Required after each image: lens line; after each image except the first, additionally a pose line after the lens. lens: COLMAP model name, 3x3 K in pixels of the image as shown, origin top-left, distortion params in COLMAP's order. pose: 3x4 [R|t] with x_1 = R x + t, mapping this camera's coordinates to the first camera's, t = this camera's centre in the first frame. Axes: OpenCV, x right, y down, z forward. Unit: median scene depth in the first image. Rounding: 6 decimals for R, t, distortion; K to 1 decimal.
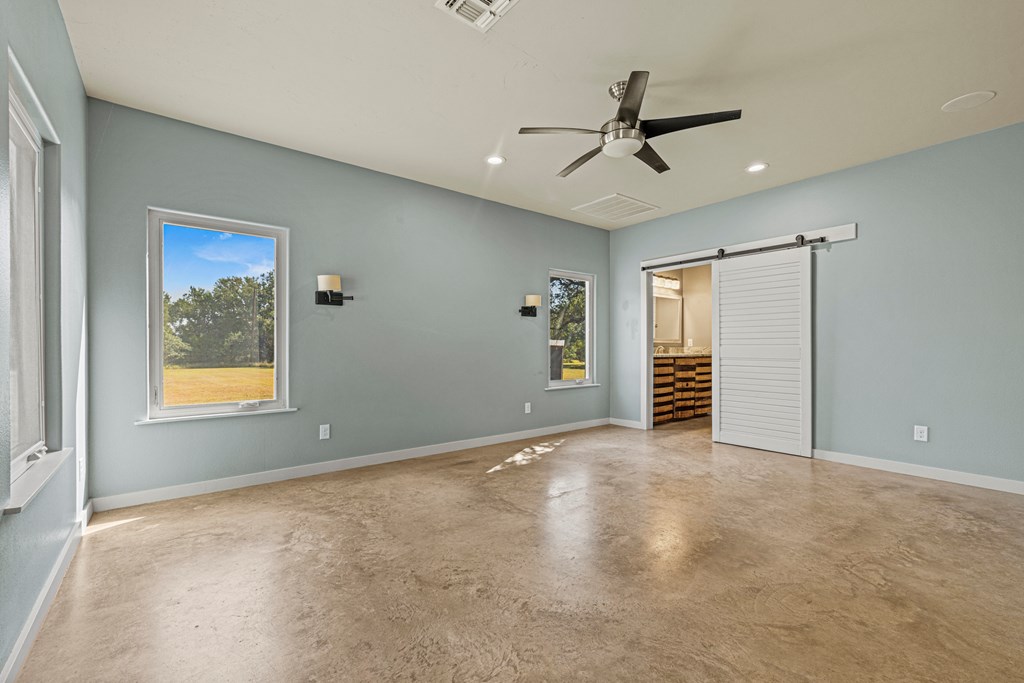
lens RADIAL K [[426.8, 0, 513.5], [0, 426.8, 346.1], [0, 0, 1]] dist [-0.000500, -0.000006]
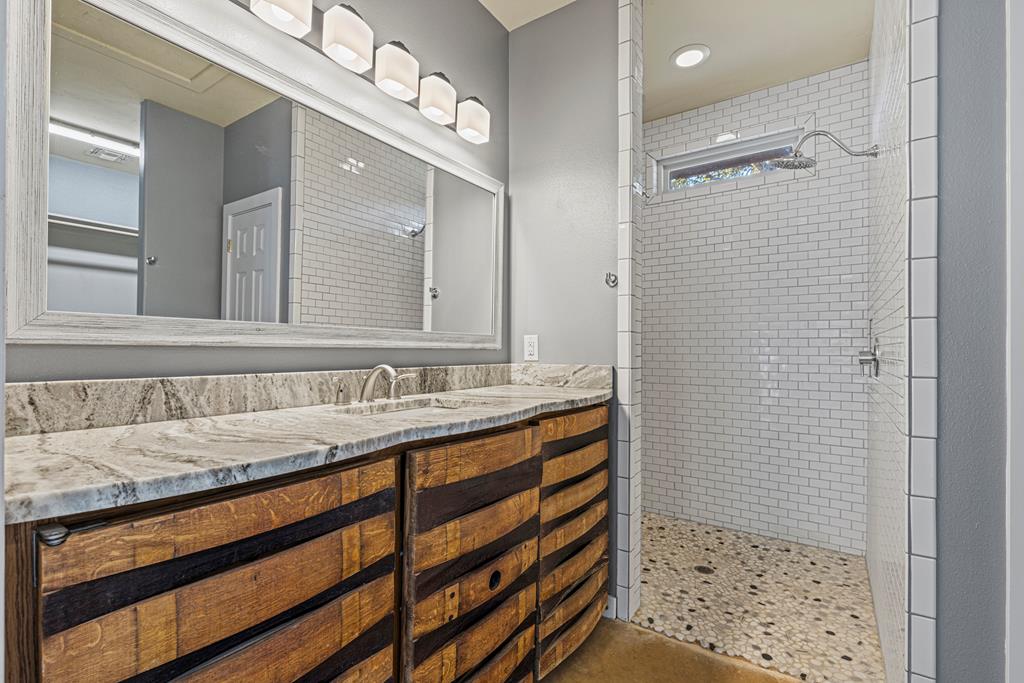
lens RADIAL K [[467.8, 0, 511.7], [0, 467.8, 342.8], [0, 0, 1]] dist [-0.000131, -0.000005]
pose [[0.958867, 0.004251, 0.283825, 0.345865], [-0.002540, 0.999976, -0.006397, -0.010135], [-0.283846, 0.005413, 0.958855, 0.779061]]
